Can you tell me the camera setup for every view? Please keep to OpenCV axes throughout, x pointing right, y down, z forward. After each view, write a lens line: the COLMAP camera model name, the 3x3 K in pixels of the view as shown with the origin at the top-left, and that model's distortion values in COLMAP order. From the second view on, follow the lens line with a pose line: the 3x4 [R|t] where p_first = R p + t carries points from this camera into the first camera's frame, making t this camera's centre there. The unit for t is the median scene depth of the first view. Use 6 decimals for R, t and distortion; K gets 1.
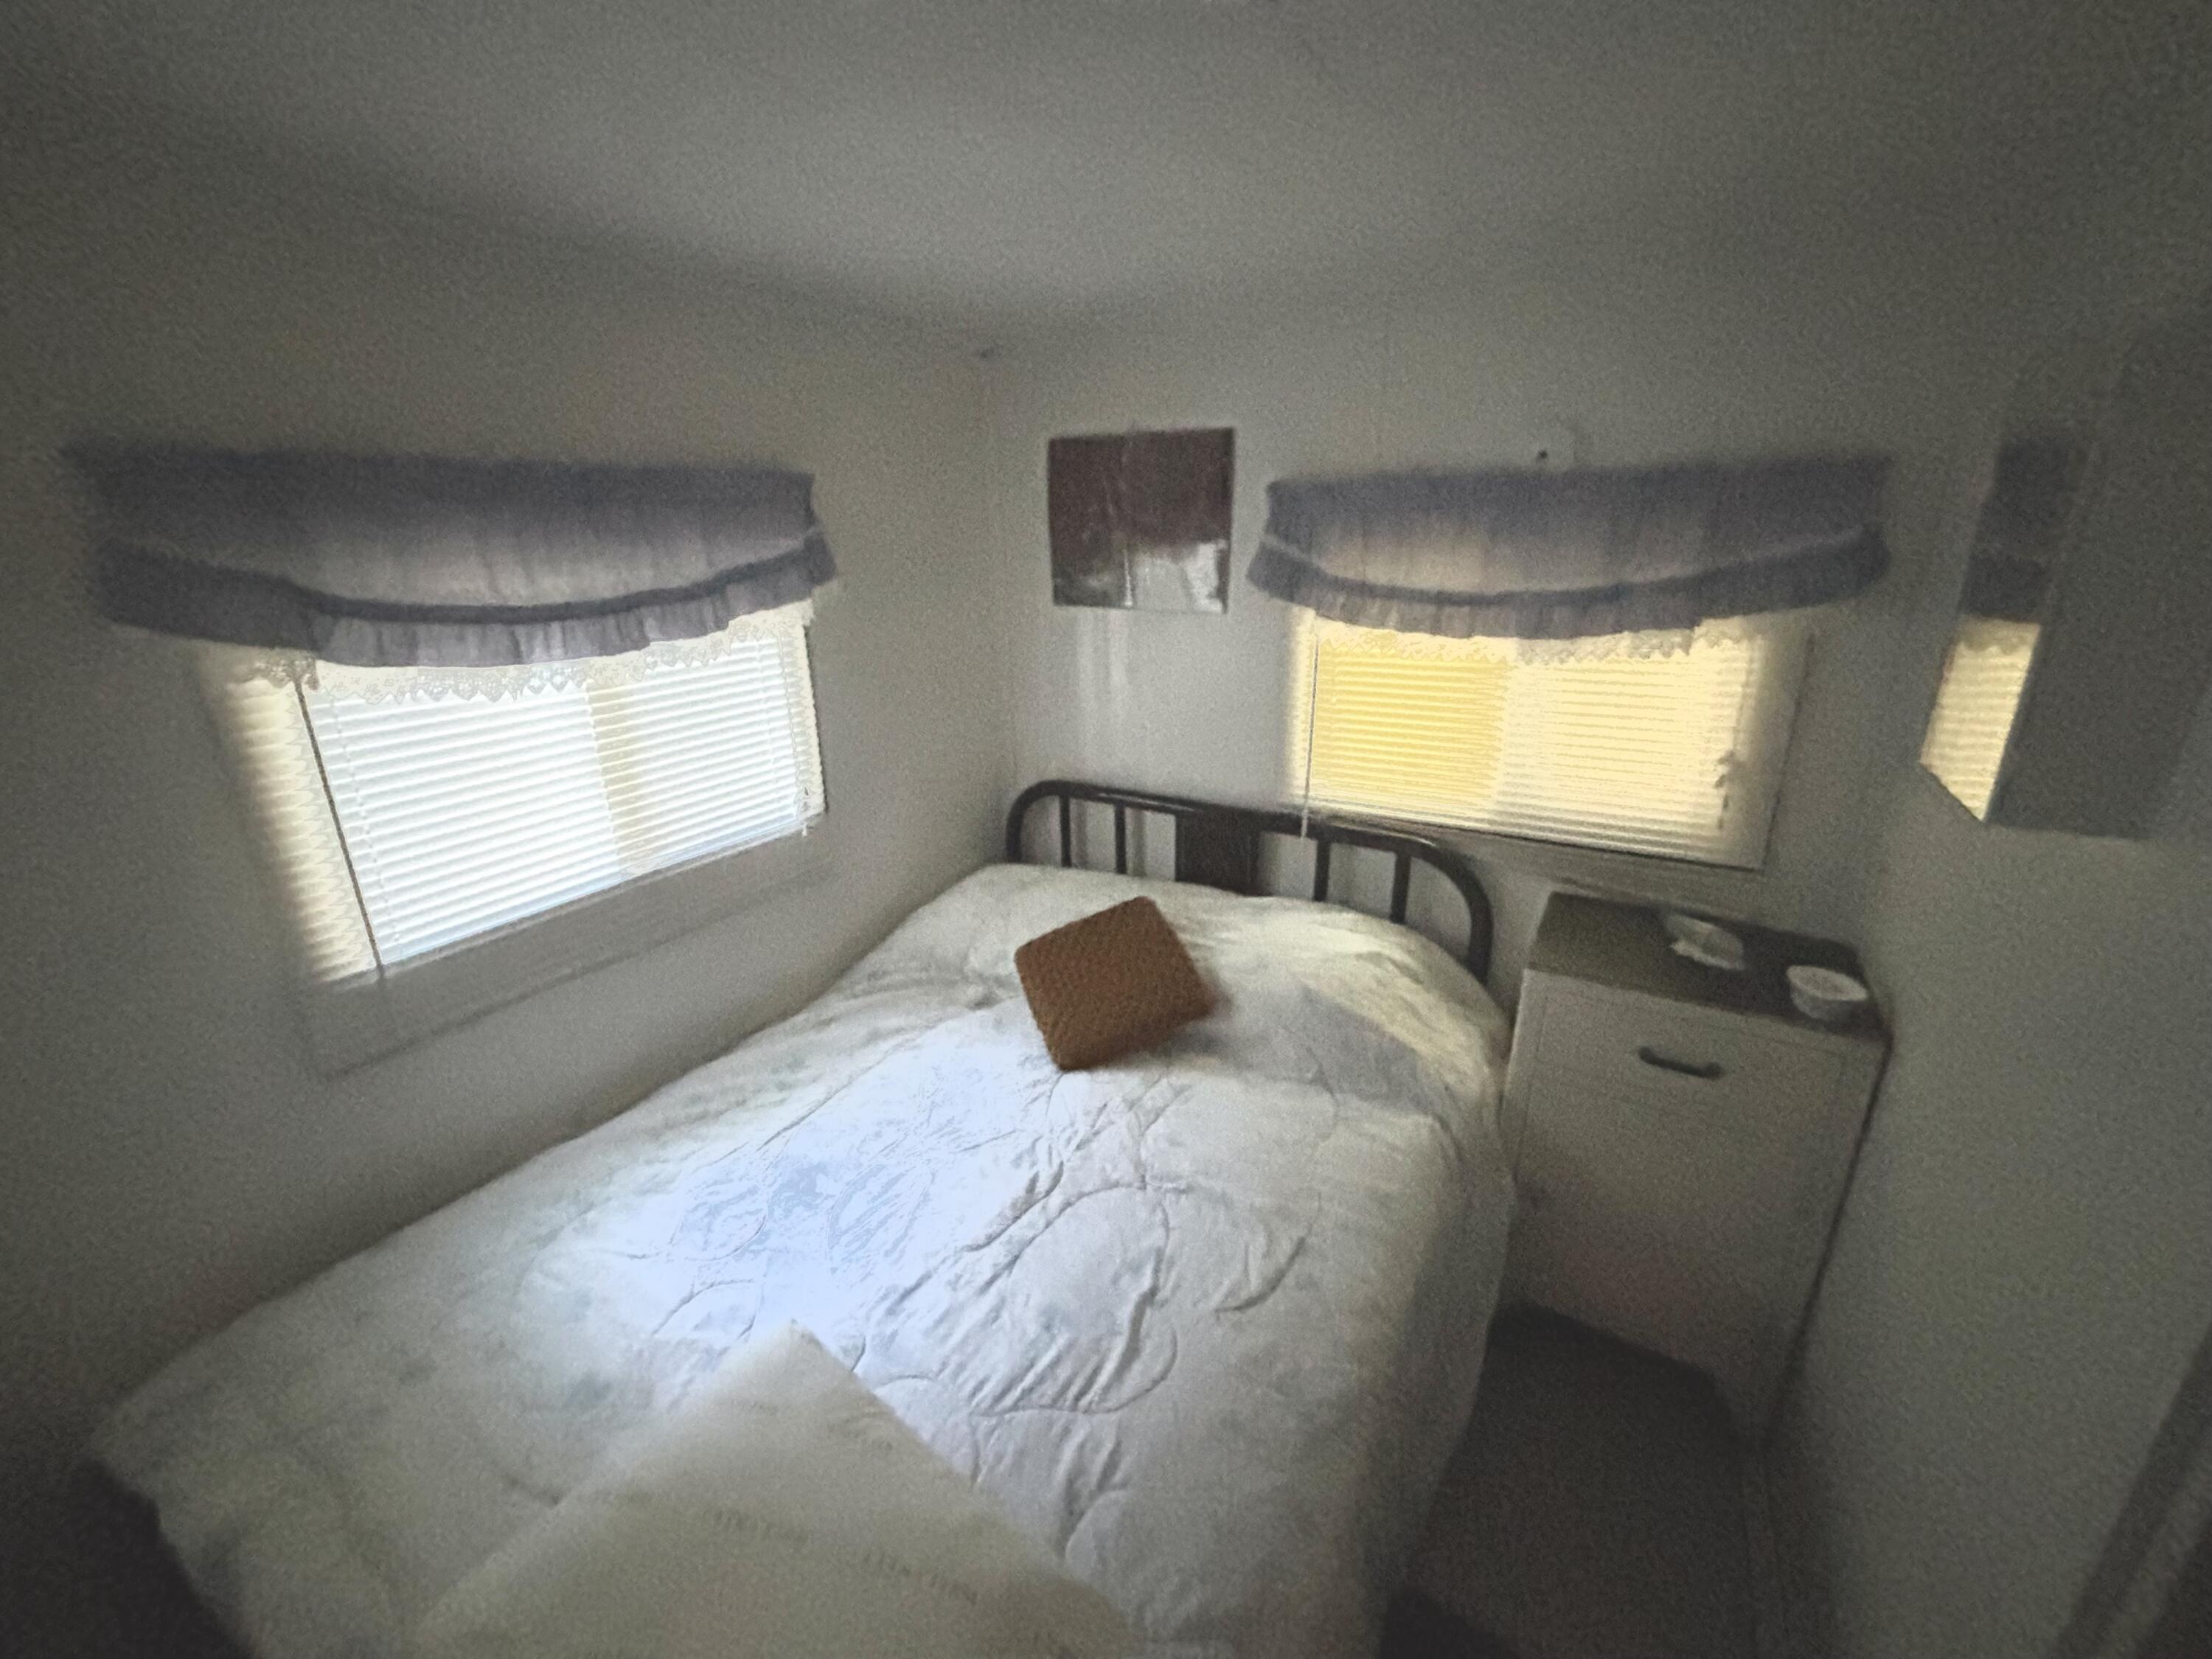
lens RADIAL K [[898.9, 0, 1105.5], [0, 898.9, 824.6], [0, 0, 1]] dist [0.002016, -0.001031]
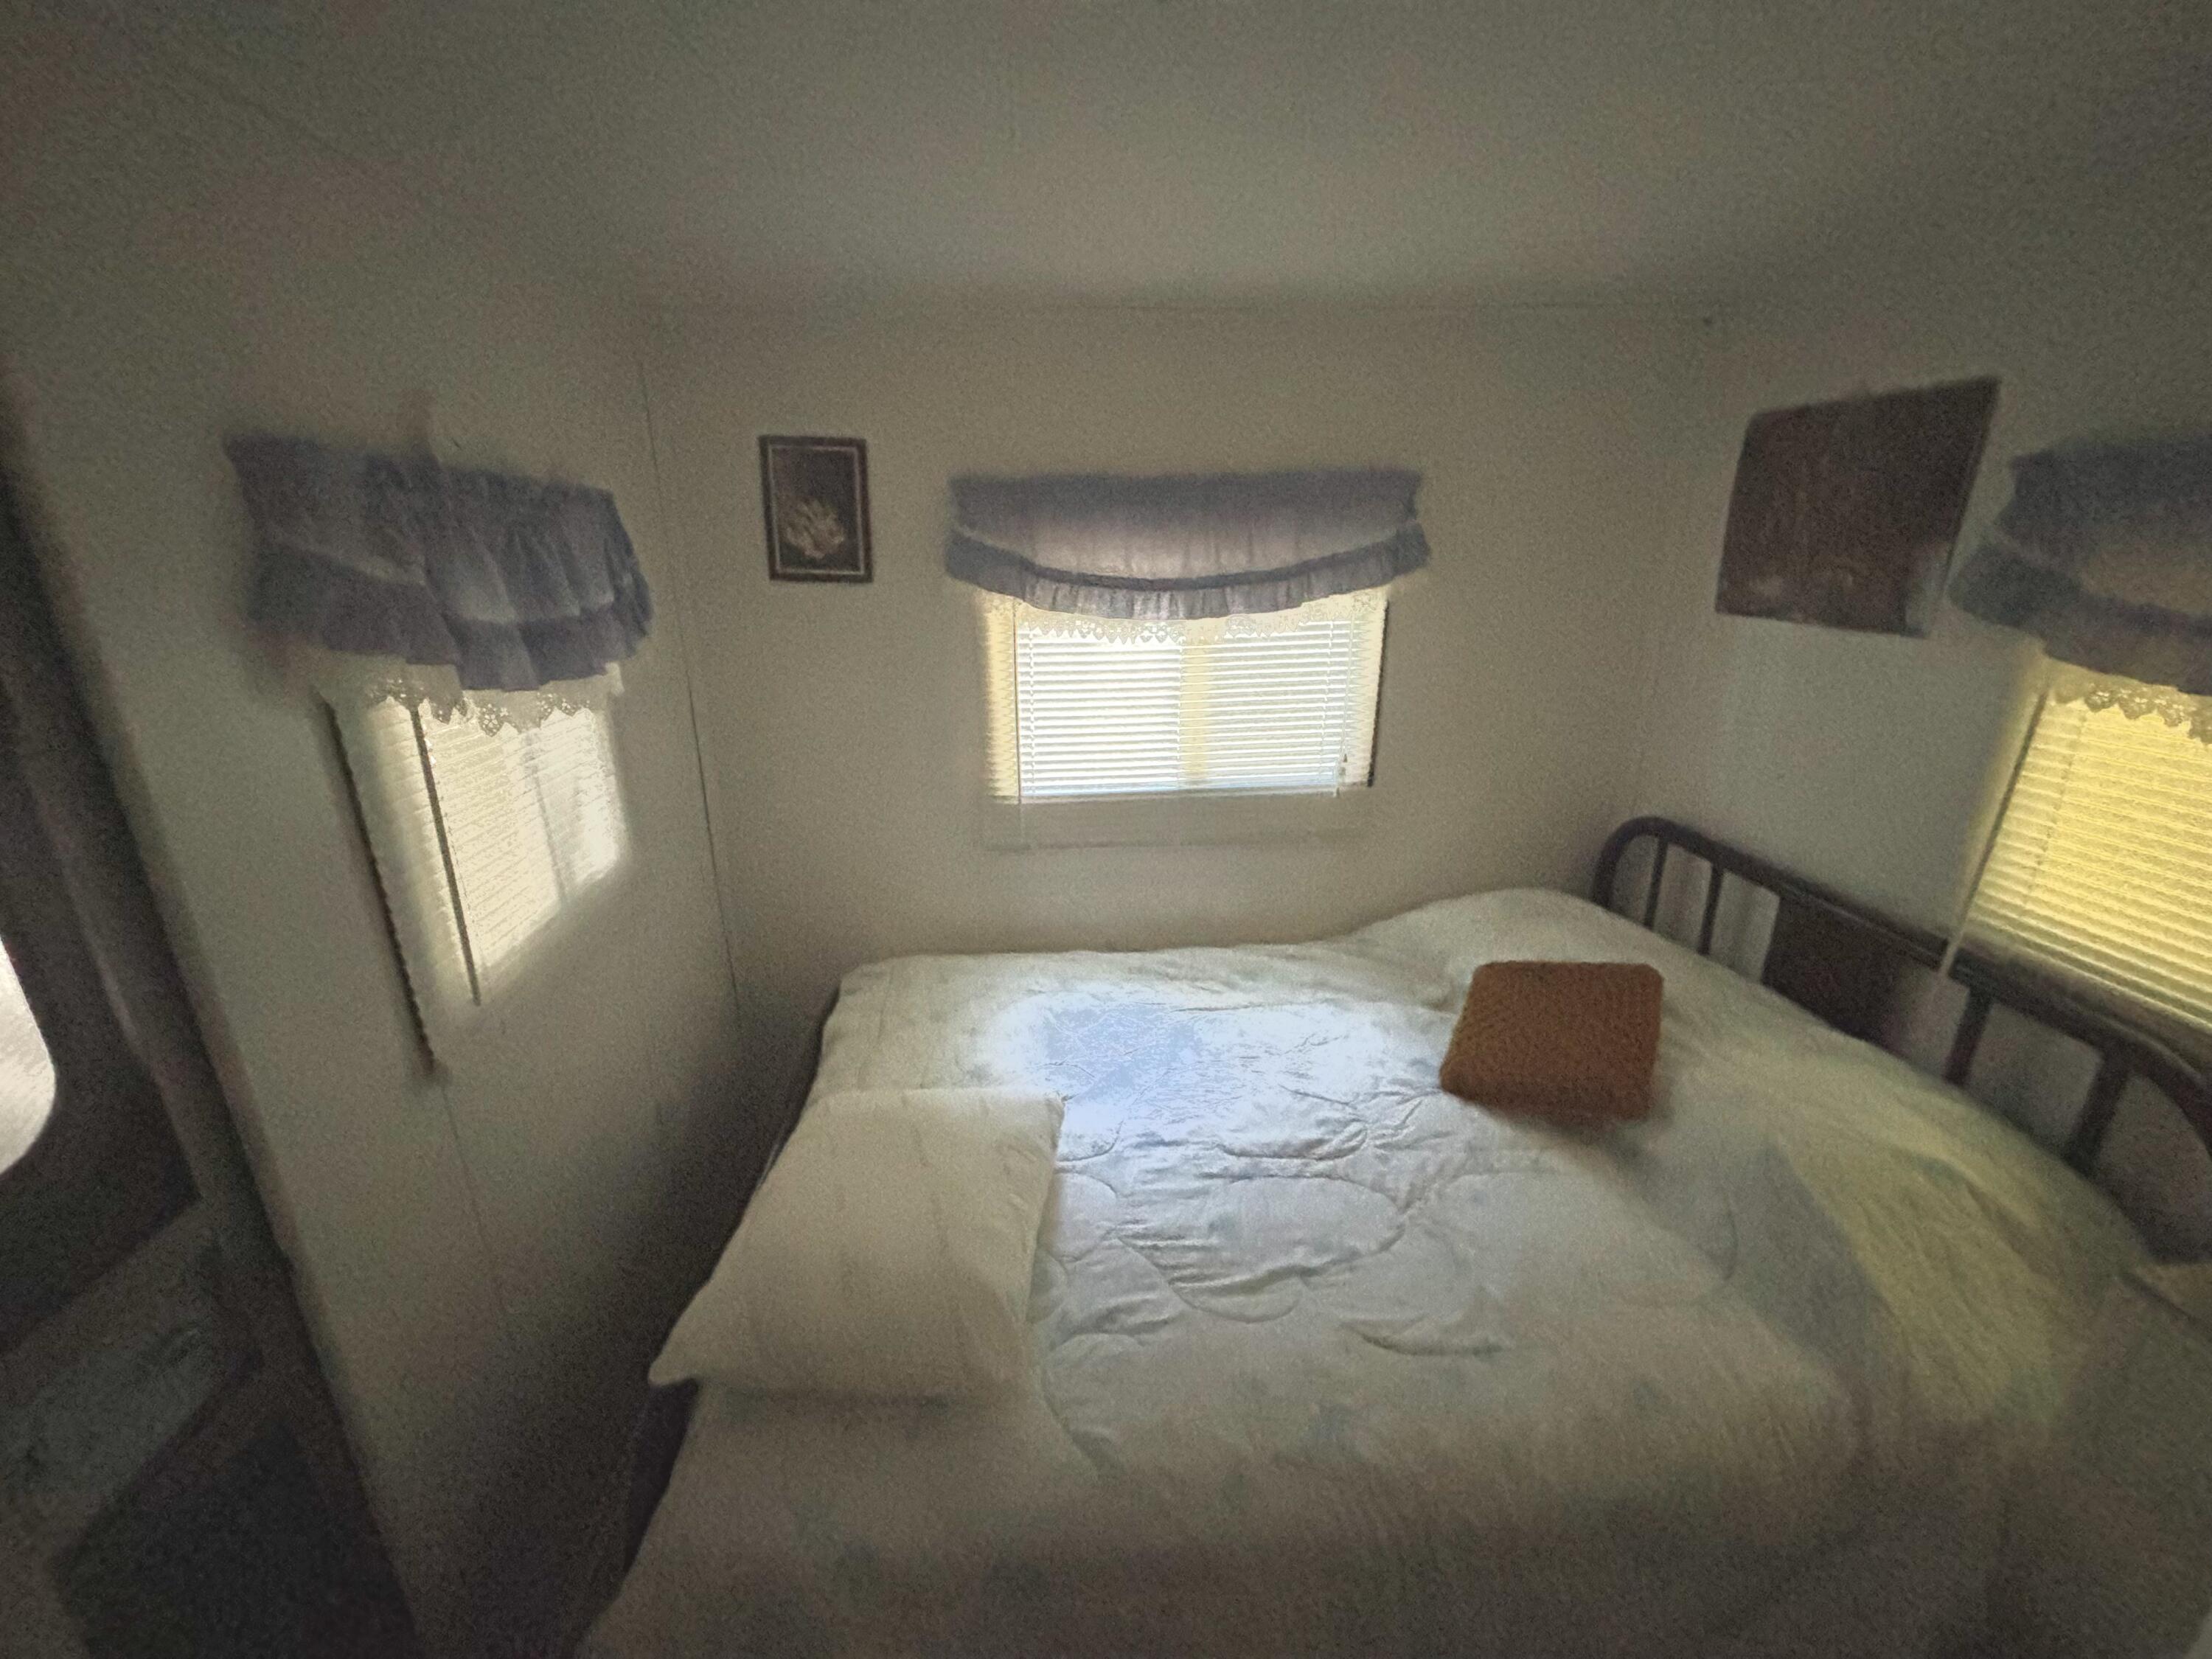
lens RADIAL K [[898.9, 0, 1106.7], [0, 898.9, 835.0], [0, 0, 1]] dist [0.002016, -0.001031]
pose [[0.581082, 0.264437, -0.769687, 0.443649], [-0.251409, 0.957809, 0.139265, -0.031929], [0.774040, 0.112582, 0.623047, 0.095130]]
